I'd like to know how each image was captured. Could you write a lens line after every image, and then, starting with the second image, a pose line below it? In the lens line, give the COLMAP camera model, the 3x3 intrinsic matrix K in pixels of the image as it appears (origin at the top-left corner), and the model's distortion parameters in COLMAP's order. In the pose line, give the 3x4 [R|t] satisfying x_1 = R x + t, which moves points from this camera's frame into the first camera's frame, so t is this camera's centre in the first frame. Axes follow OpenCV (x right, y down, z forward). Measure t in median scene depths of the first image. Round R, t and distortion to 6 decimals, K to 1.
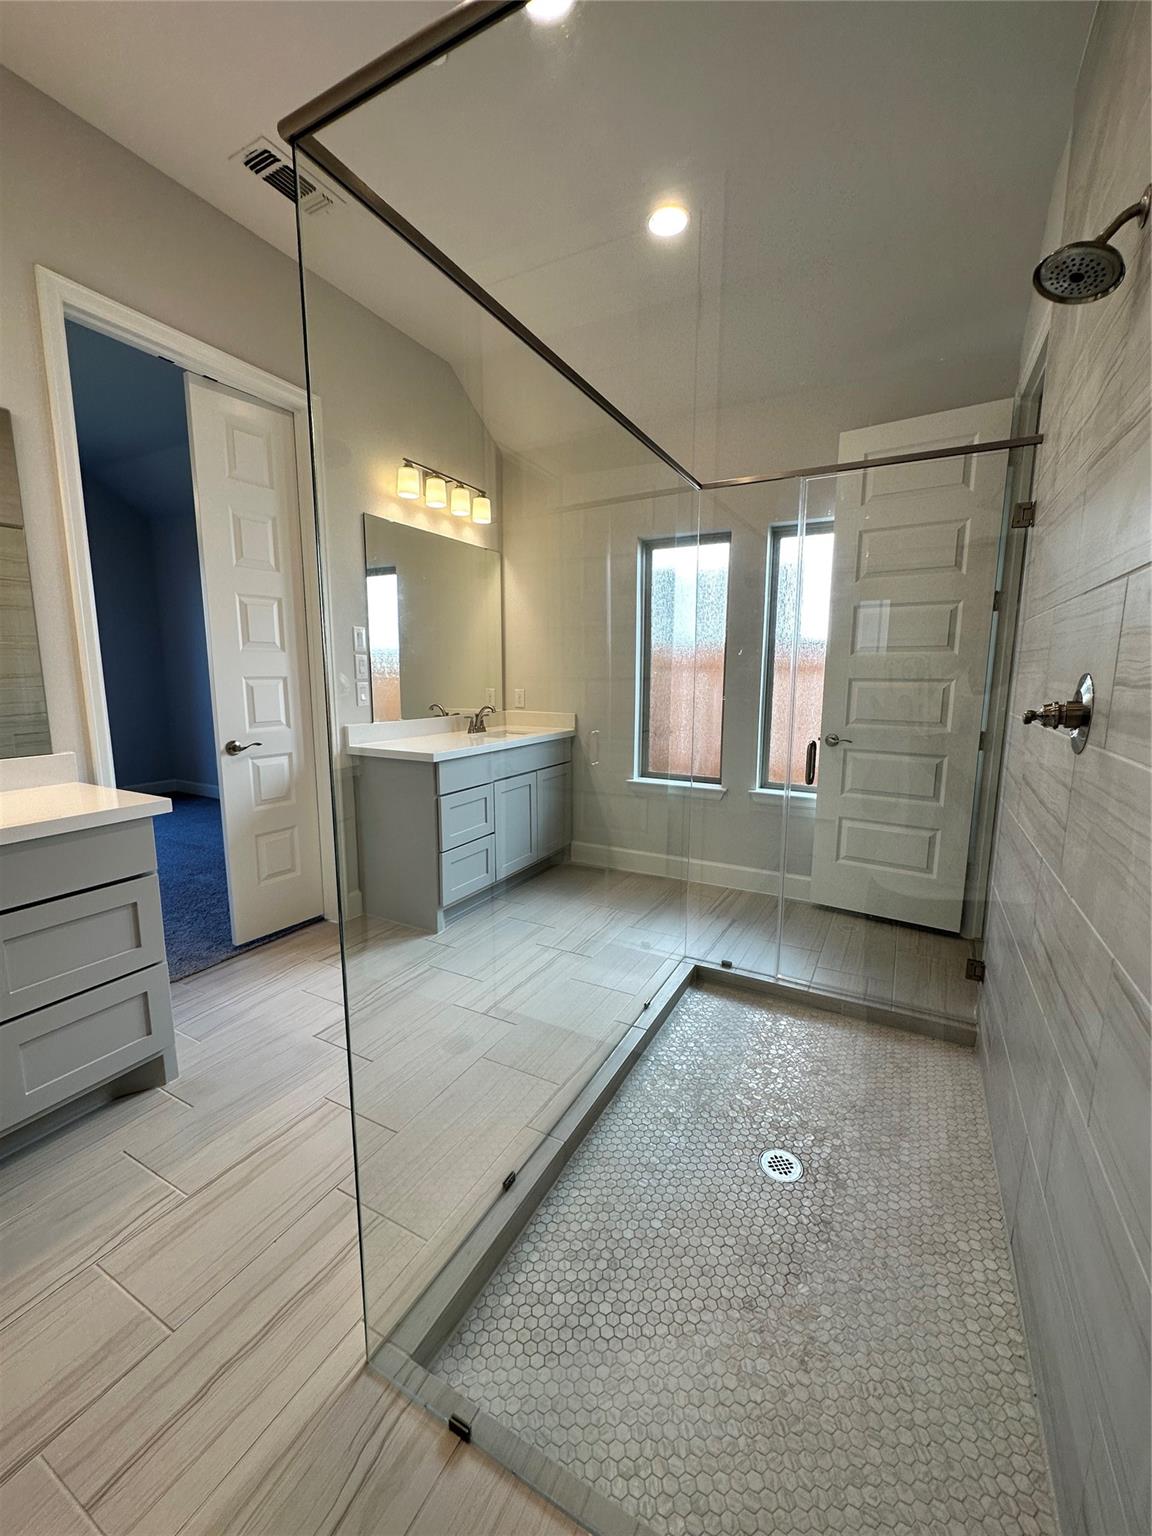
lens RADIAL K [[611.2, 0, 580.0], [0, 611.2, 764.3], [0, 0, 1]] dist [-0.003163, 0.002047]
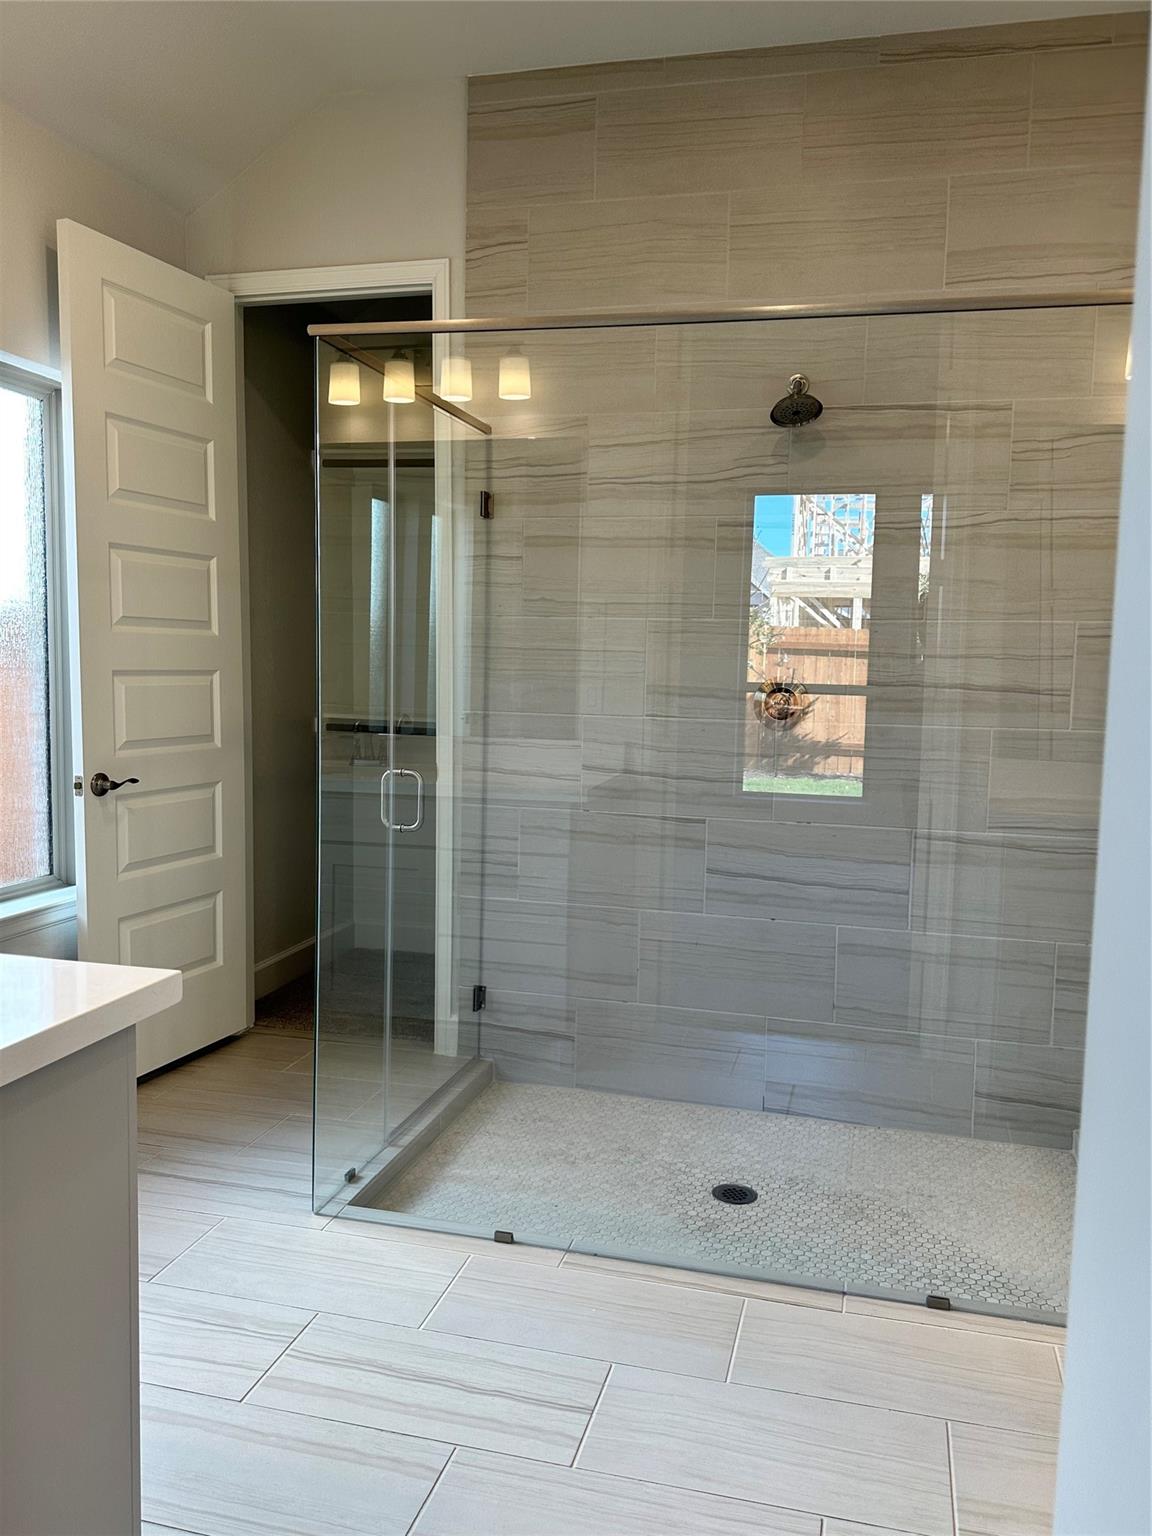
lens RADIAL K [[1192.5, 0, 579.3], [0, 1192.5, 771.1], [0, 0, 1]] dist [0.003735, -0.017488]
pose [[-0.233342, -0.098599, 0.967383, -0.775175], [0.130511, 0.982669, 0.131637, -0.147053], [-0.963597, 0.156971, -0.216430, 0.896539]]
